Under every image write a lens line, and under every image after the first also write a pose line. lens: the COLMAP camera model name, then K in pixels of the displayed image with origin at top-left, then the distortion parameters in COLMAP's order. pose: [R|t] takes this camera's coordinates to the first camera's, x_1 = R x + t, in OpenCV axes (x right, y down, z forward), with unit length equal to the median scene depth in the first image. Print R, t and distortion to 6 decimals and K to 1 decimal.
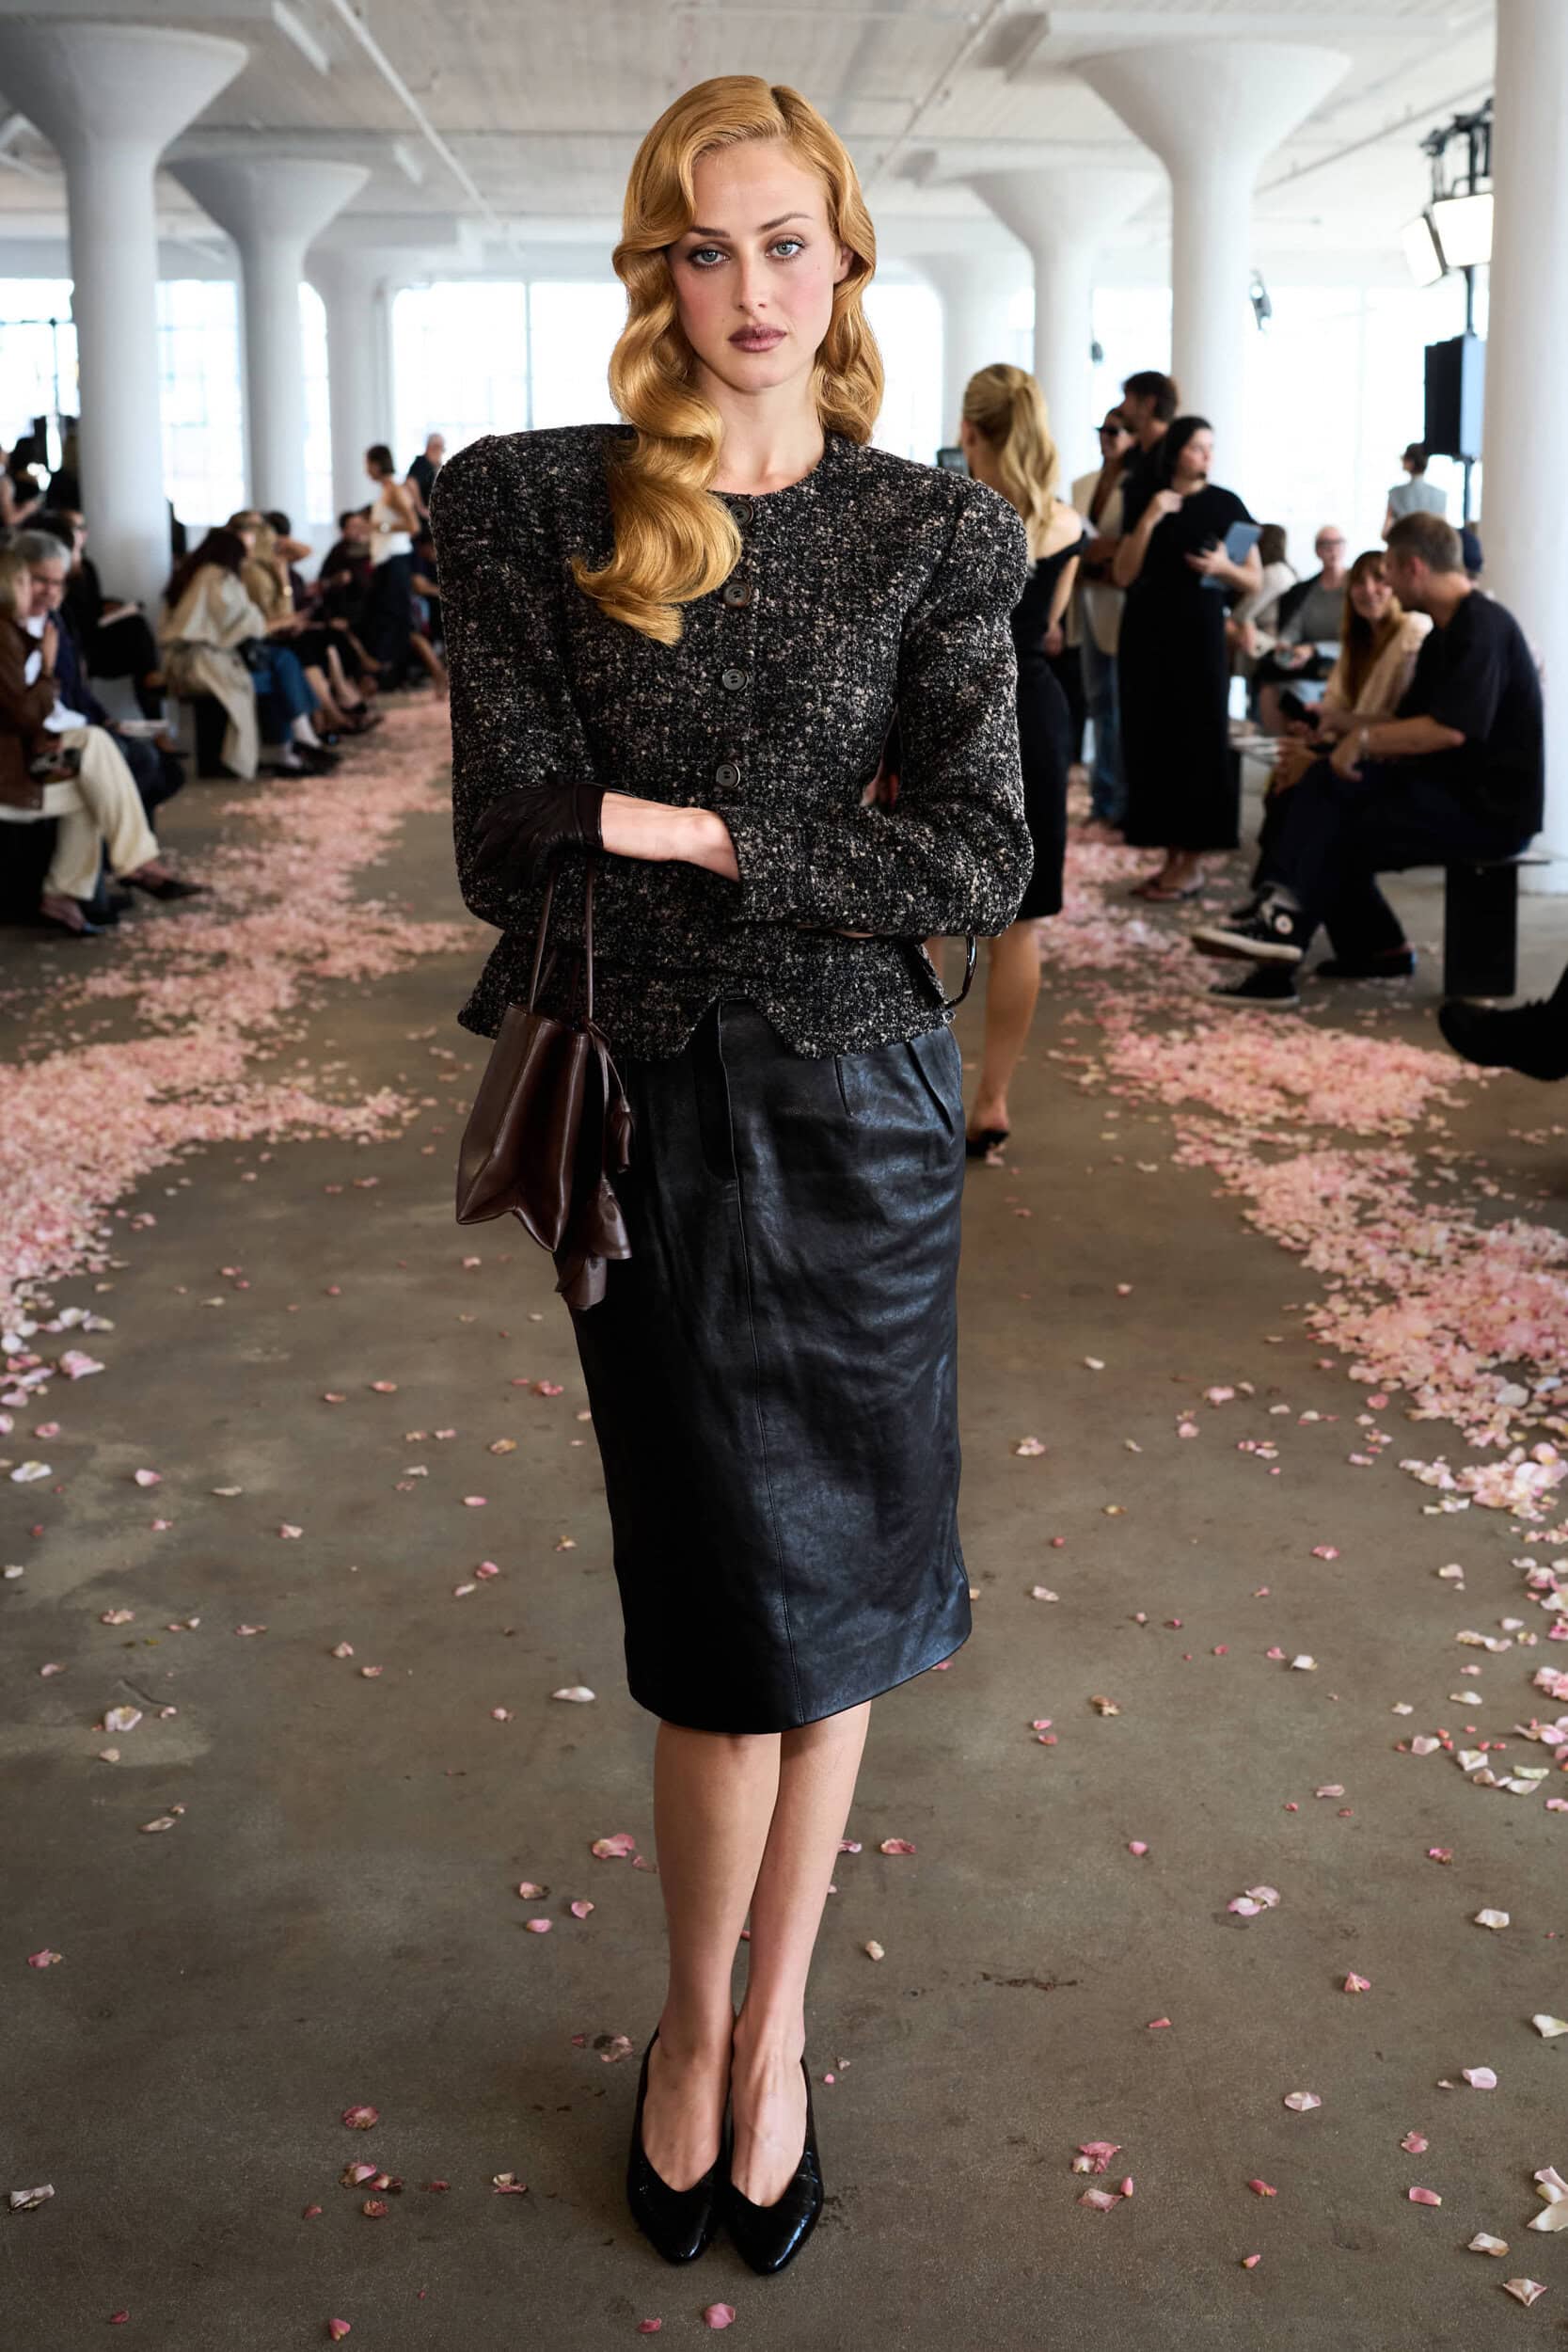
lens RADIAL K [[2392.2, 0, 803.5], [0, 2392.2, 1045.0], [0, 0, 1]] dist [-0.004619, 0.009896]
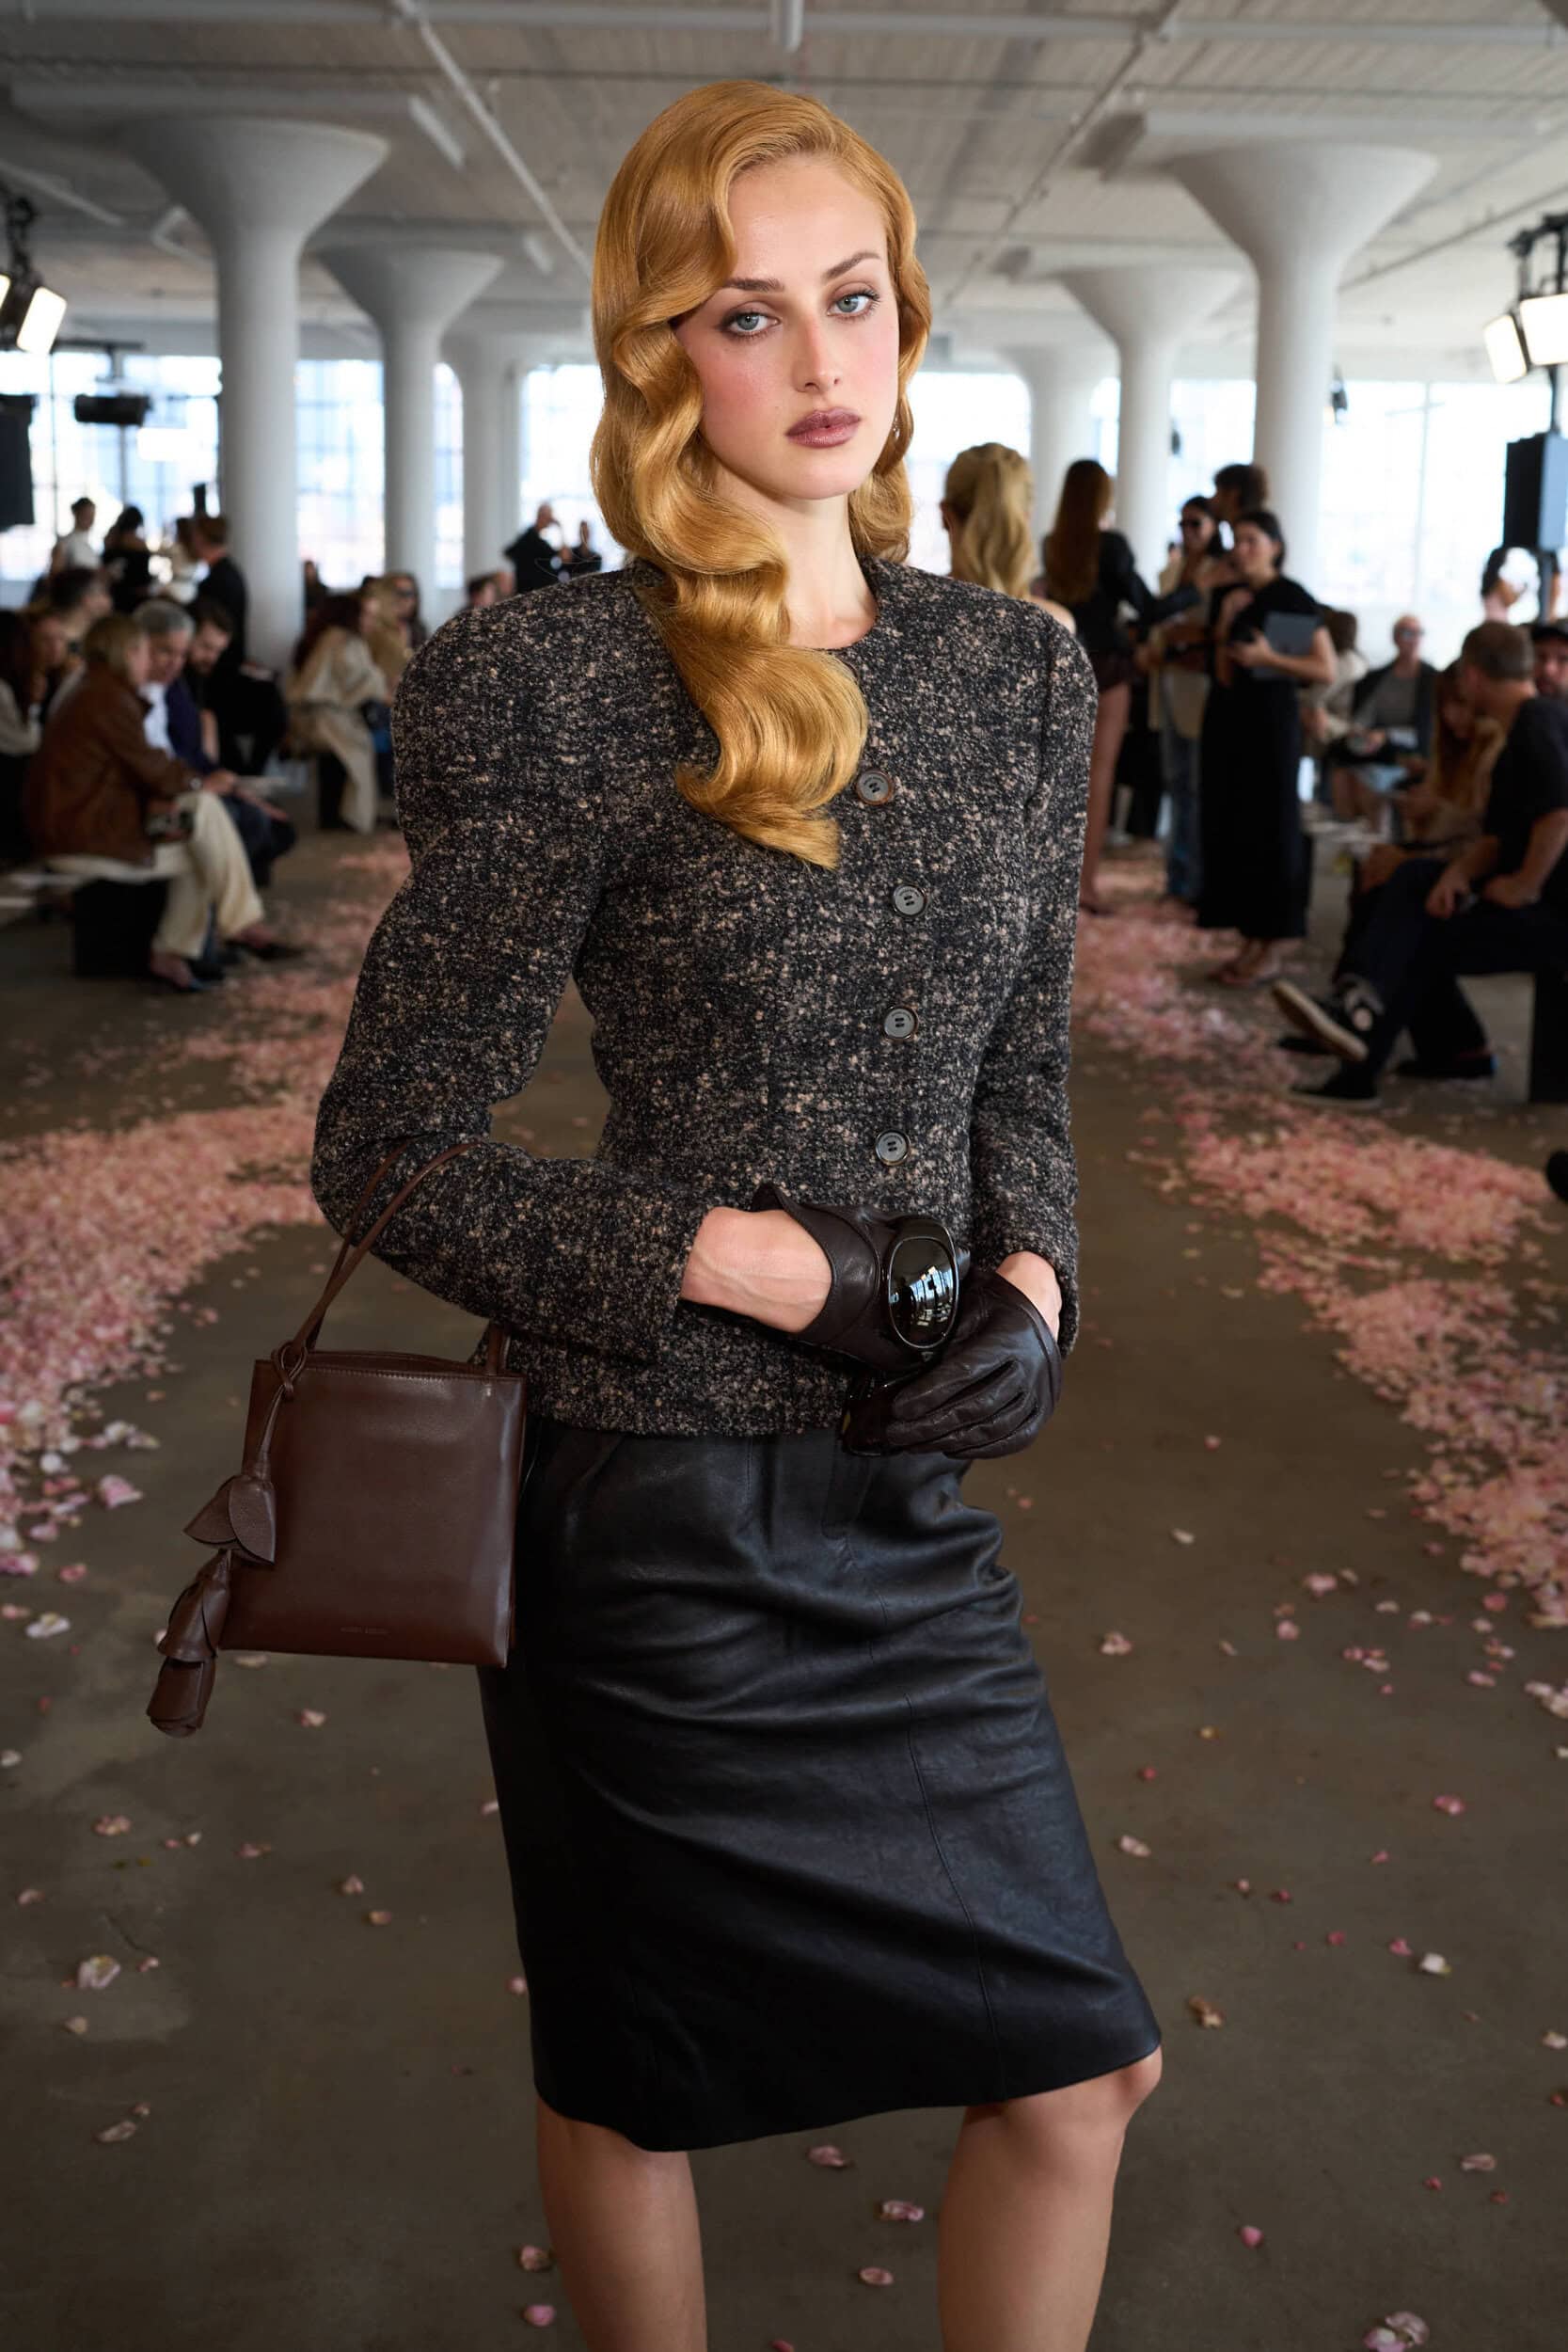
lens RADIAL K [[2179.3, 0, 768.4], [0, 2179.3, 1100.1], [0, 0, 1]] dist [-0.024794, 0.087051]
pose [[0.998241, 0.031489, -0.050233, -0.001907], [-0.030740, 0.999405, 0.015620, -0.031728], [0.050695, -0.014048, 0.998615, 0.100349]]
